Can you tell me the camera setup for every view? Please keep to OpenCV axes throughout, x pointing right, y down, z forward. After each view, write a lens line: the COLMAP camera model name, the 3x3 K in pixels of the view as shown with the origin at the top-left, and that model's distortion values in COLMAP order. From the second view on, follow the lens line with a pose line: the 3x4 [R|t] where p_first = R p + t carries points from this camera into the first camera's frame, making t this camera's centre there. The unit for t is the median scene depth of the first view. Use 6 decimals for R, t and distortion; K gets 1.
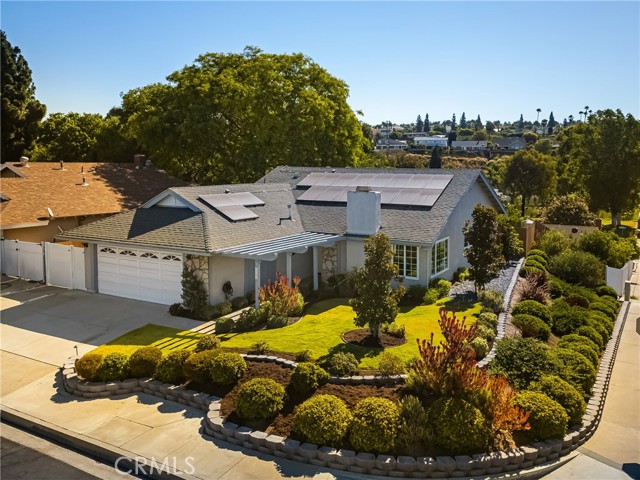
lens RADIAL K [[535.4, 0, 320.0], [0, 535.4, 240.0], [0, 0, 1]] dist [0.093743, -0.167055]
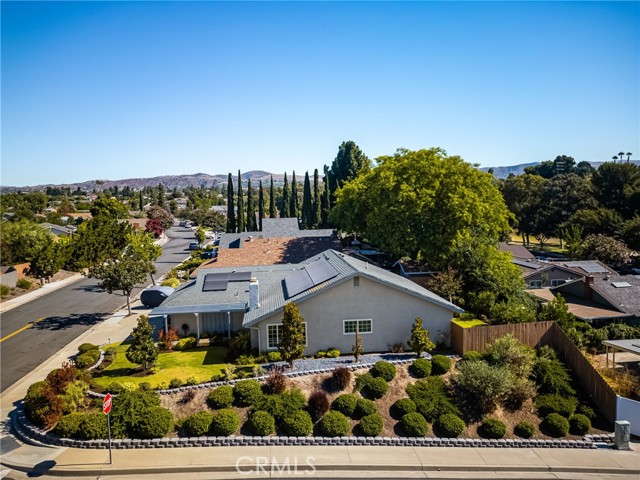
lens RADIAL K [[446.3, 0, 320.0], [0, 446.3, 240.0], [0, 0, 1]] dist [0.085164, -0.082110]
pose [[0.592834, 0.047054, -0.803949, 1.097301], [-0.084391, 0.996425, -0.003911, -0.198454], [0.800891, 0.070165, 0.594685, 0.351201]]
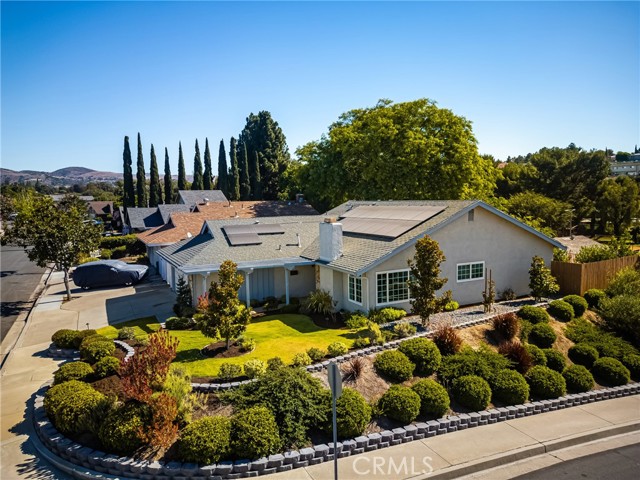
lens RADIAL K [[446.3, 0, 320.0], [0, 446.3, 240.0], [0, 0, 1]] dist [0.085164, -0.082110]
pose [[0.832523, 0.024842, -0.553433, 0.532762], [-0.049872, 0.998299, -0.030212, -0.022741], [0.551741, 0.052753, 0.832345, 0.191524]]
